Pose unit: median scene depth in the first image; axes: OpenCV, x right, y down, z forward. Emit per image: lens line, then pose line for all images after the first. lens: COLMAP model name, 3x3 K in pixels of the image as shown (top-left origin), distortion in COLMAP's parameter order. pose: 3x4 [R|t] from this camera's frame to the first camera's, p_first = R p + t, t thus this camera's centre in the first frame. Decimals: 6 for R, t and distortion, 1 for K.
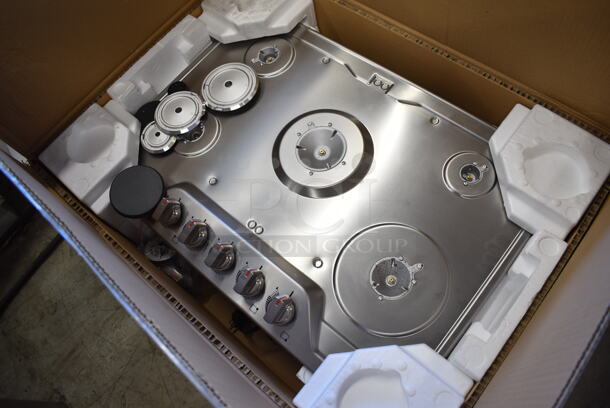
lens RADIAL K [[473.6, 0, 302.4], [0, 473.6, 200.8], [0, 0, 1]] dist [-0.053962, -0.003733]
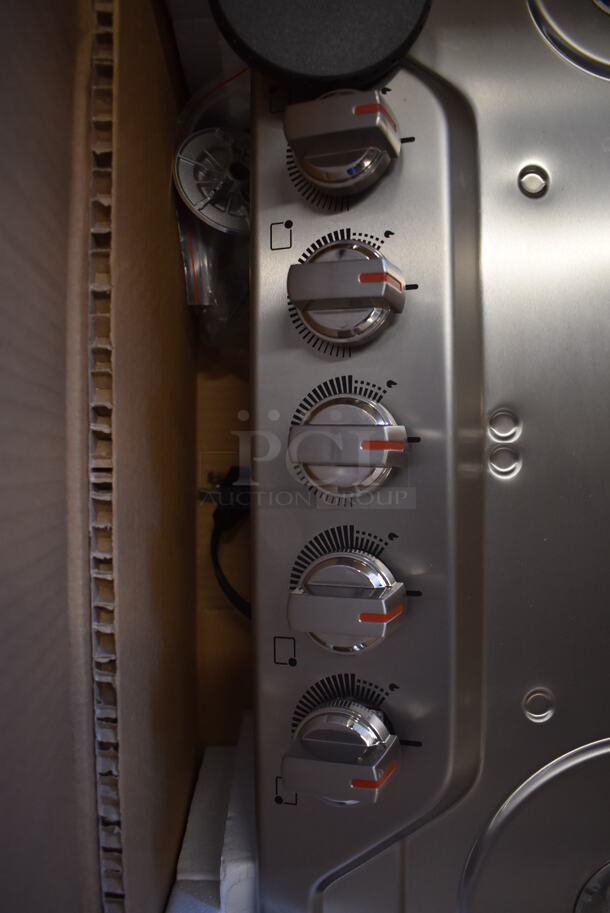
lens RADIAL K [[708.8, 0, 310.2], [0, 708.8, 454.0], [0, 0, 1]] dist [-0.053962, -0.003733]
pose [[0.643533, 0.747982, 0.162443, -0.218247], [-0.741630, 0.556831, 0.374064, -0.010667], [0.189340, -0.361195, 0.913066, 0.560211]]
